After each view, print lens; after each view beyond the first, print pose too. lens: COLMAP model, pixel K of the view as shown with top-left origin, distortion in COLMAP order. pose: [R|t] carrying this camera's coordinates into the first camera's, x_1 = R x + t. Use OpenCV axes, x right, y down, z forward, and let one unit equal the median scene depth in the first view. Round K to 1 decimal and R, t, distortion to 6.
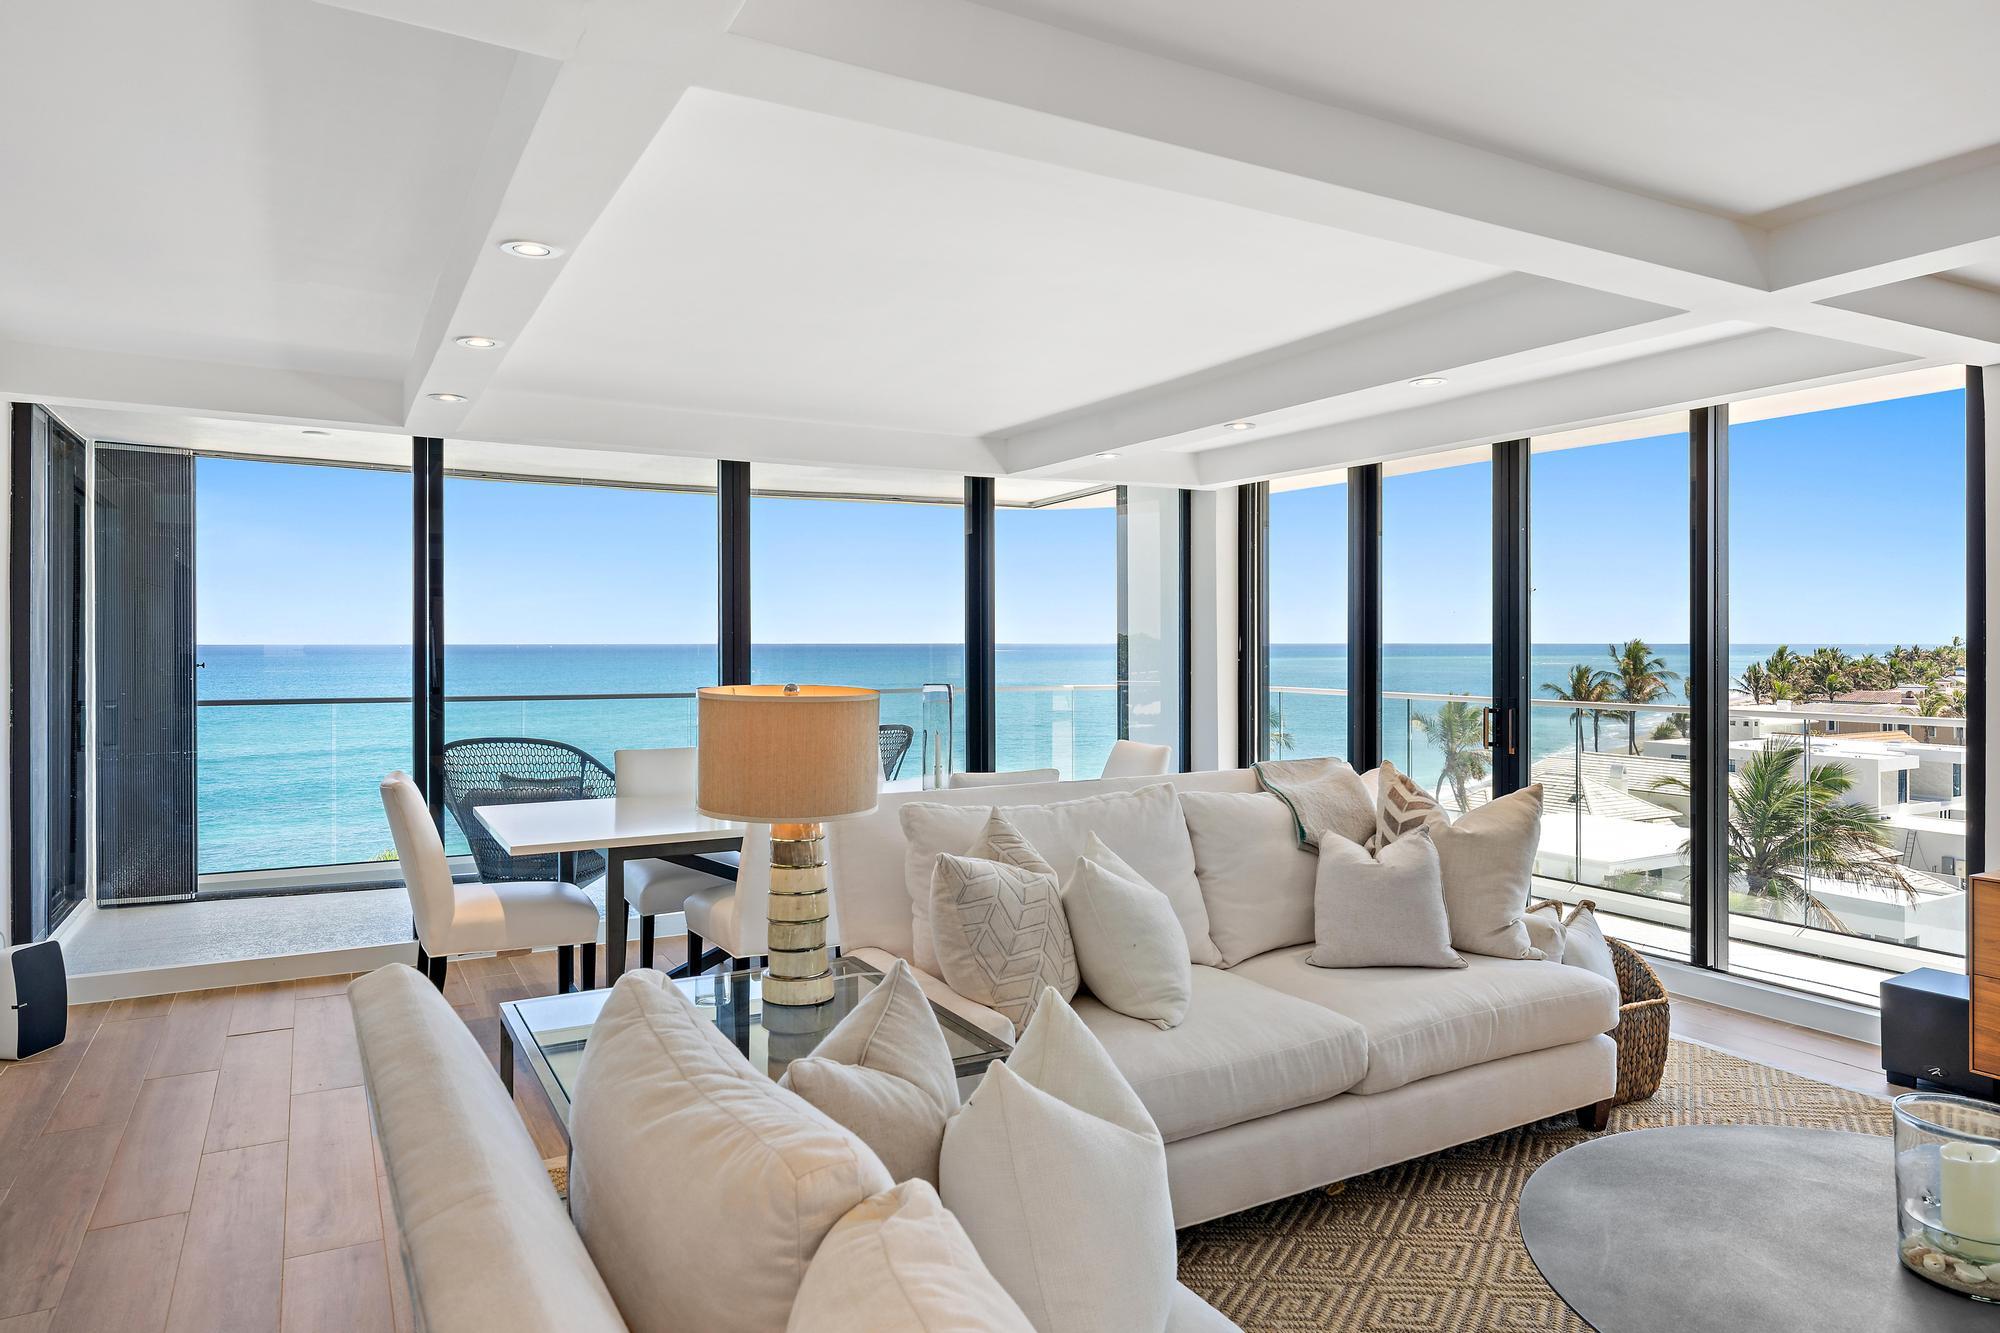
lens RADIAL K [[1244.6, 0, 1020.9], [0, 1244.6, 627.2], [0, 0, 1]] dist [0.003357, 0.004683]
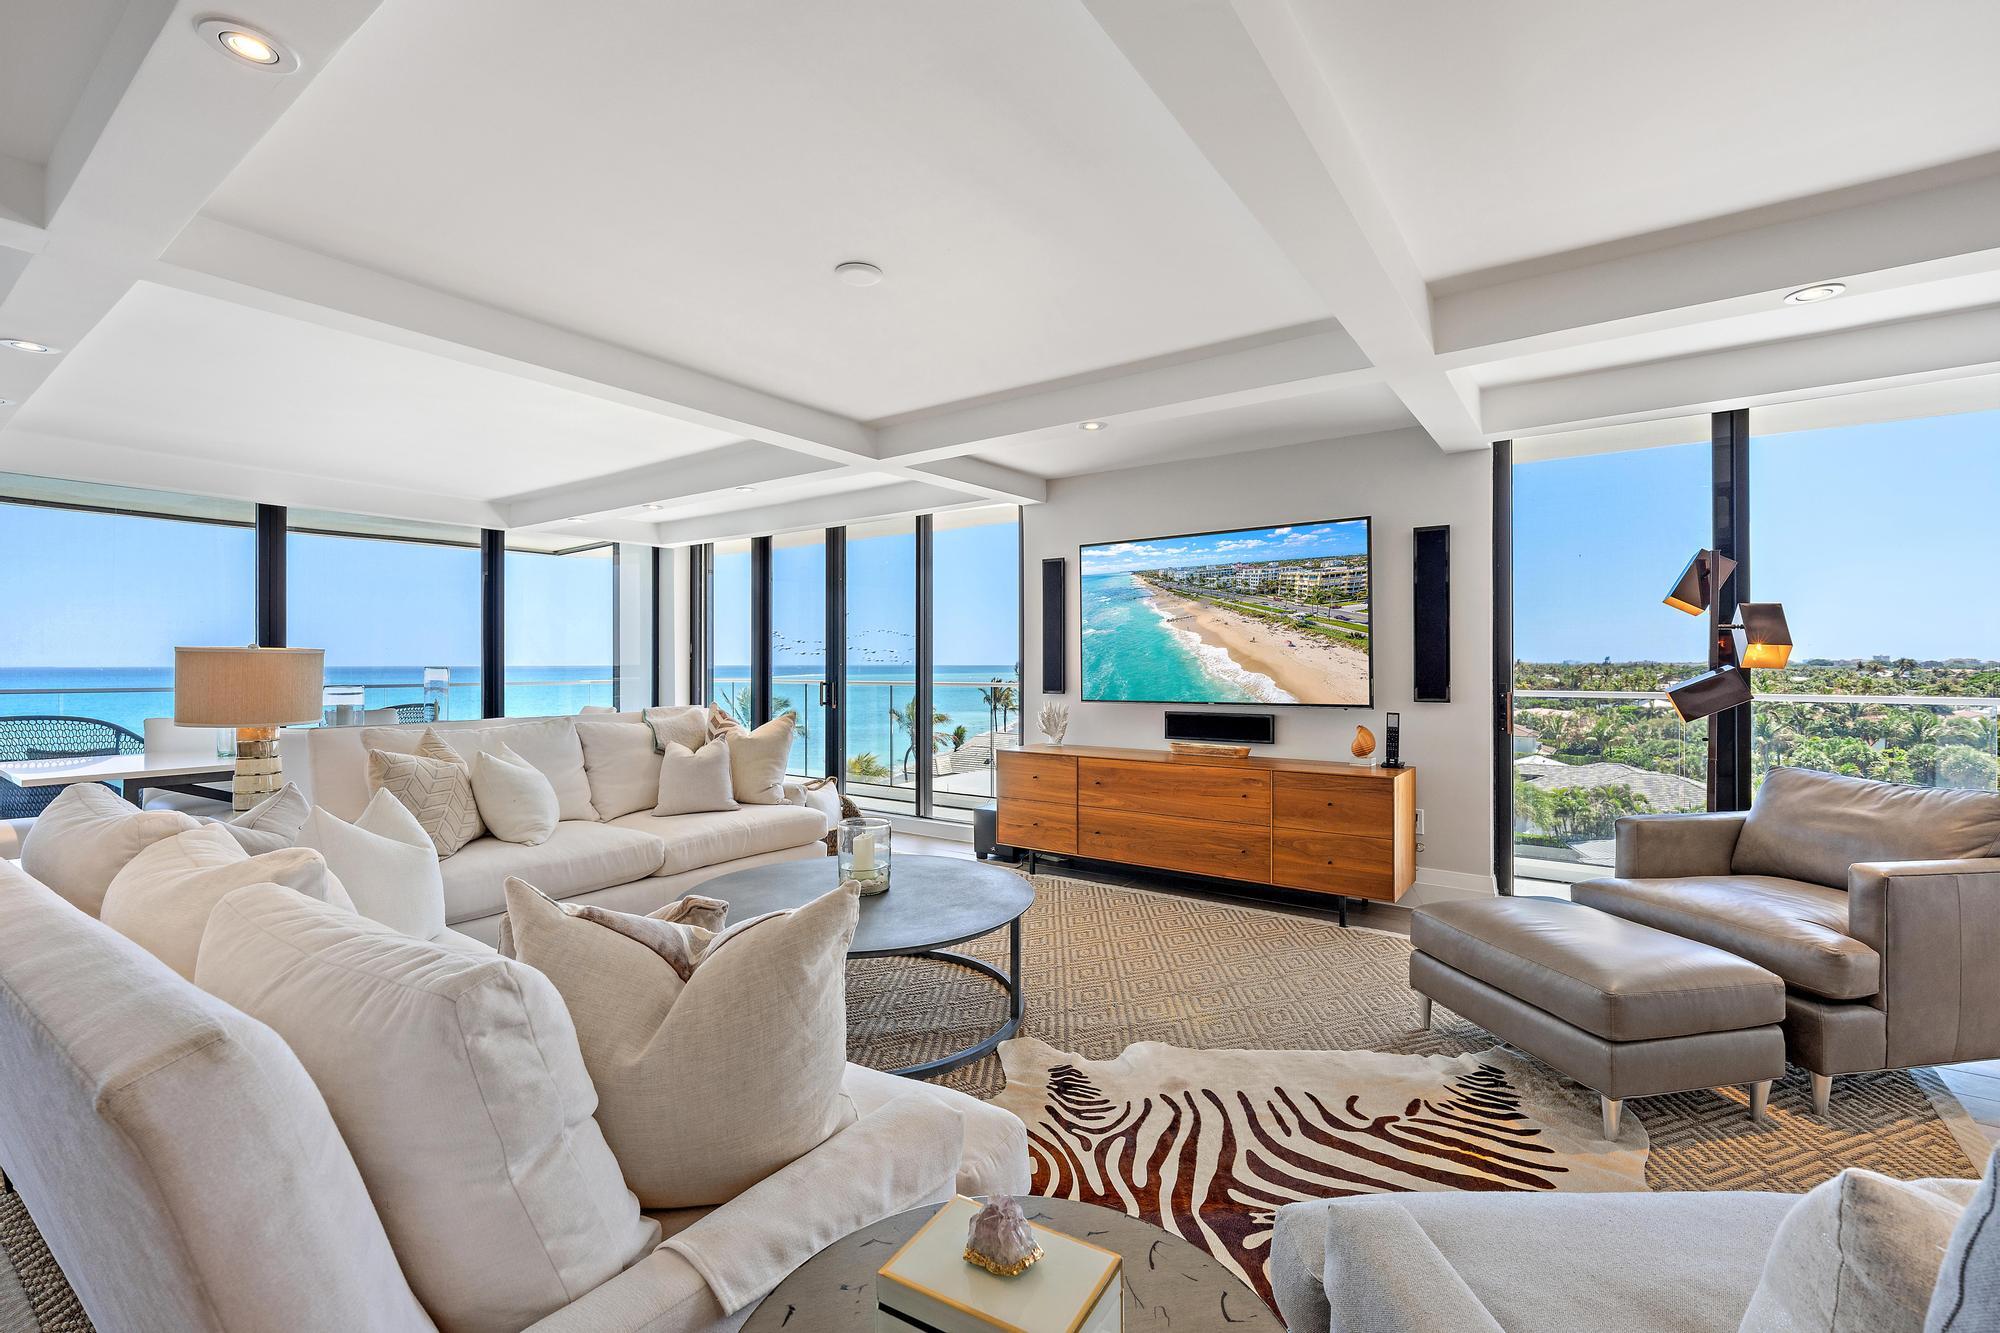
lens RADIAL K [[861.5, 0, 1015.5], [0, 861.5, 652.6], [0, 0, 1]] dist [-0.004712, 0.000726]
pose [[0.902680, 0.005134, 0.430281, 0.151792], [-0.005040, 0.999986, -0.001358, 0.035755], [-0.430283, -0.000943, 0.902694, -0.279380]]
